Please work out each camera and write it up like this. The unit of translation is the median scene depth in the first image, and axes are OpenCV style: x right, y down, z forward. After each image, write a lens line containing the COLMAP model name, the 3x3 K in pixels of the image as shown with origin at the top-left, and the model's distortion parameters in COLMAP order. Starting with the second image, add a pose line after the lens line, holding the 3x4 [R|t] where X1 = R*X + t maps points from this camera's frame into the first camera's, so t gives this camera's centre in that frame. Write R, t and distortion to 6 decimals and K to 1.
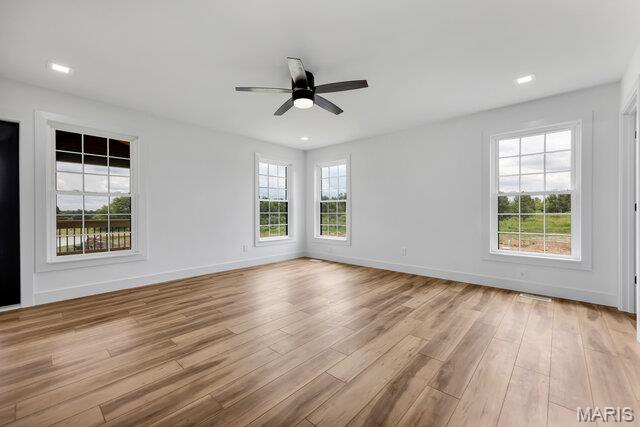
lens RADIAL K [[266.2, 0, 320.0], [0, 266.2, 213.5], [0, 0, 1]] dist [0.027580, -0.000002]
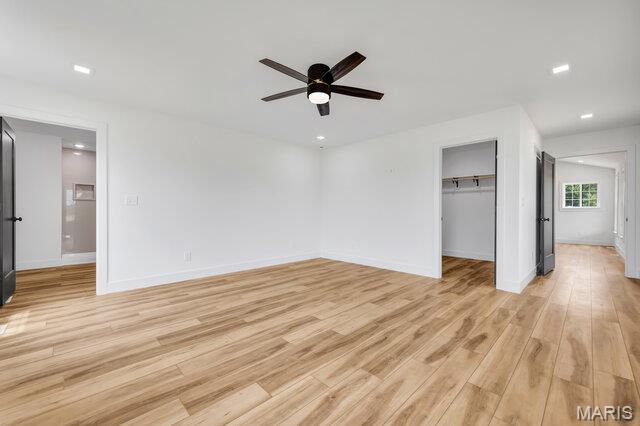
lens RADIAL K [[262.8, 0, 320.0], [0, 262.8, 213.0], [0, 0, 1]] dist [0.001192, 0.000073]
pose [[-0.998573, -0.002607, 0.053334, -0.112463], [-0.002053, 0.999943, 0.010432, -0.009851], [-0.053359, 0.010308, -0.998522, 1.896015]]
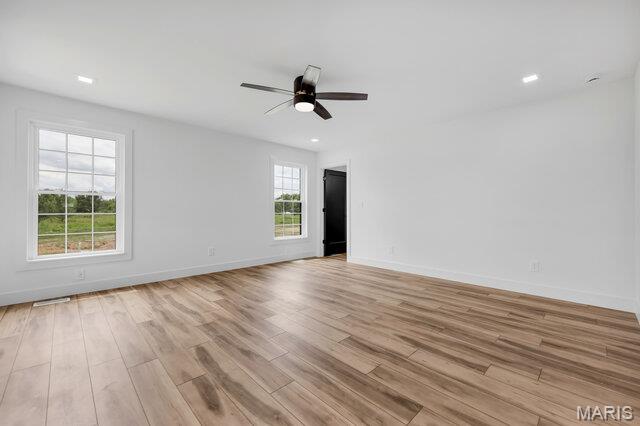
lens RADIAL K [[262.6, 0, 318.9], [0, 262.6, 212.3], [0, 0, 1]] dist [0.001377, 0.000062]
pose [[0.060177, 0.000301, 0.998188, -1.041773], [0.006345, 0.999980, -0.000684, -0.001243], [-0.998168, 0.006375, 0.060174, 0.861926]]
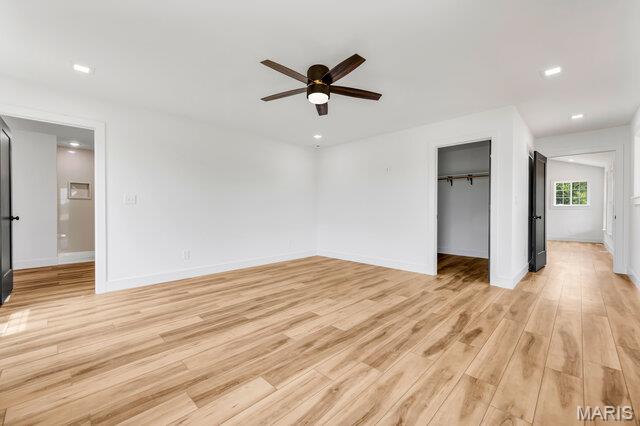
lens RADIAL K [[262.6, 0, 318.9], [0, 262.6, 212.3], [0, 0, 1]] dist [0.001377, 0.000062]
pose [[-0.999324, -0.001033, 0.036741, -0.095270], [-0.000512, 0.999899, 0.014195, -0.010630], [-0.036752, 0.014166, -0.999224, 1.913492]]
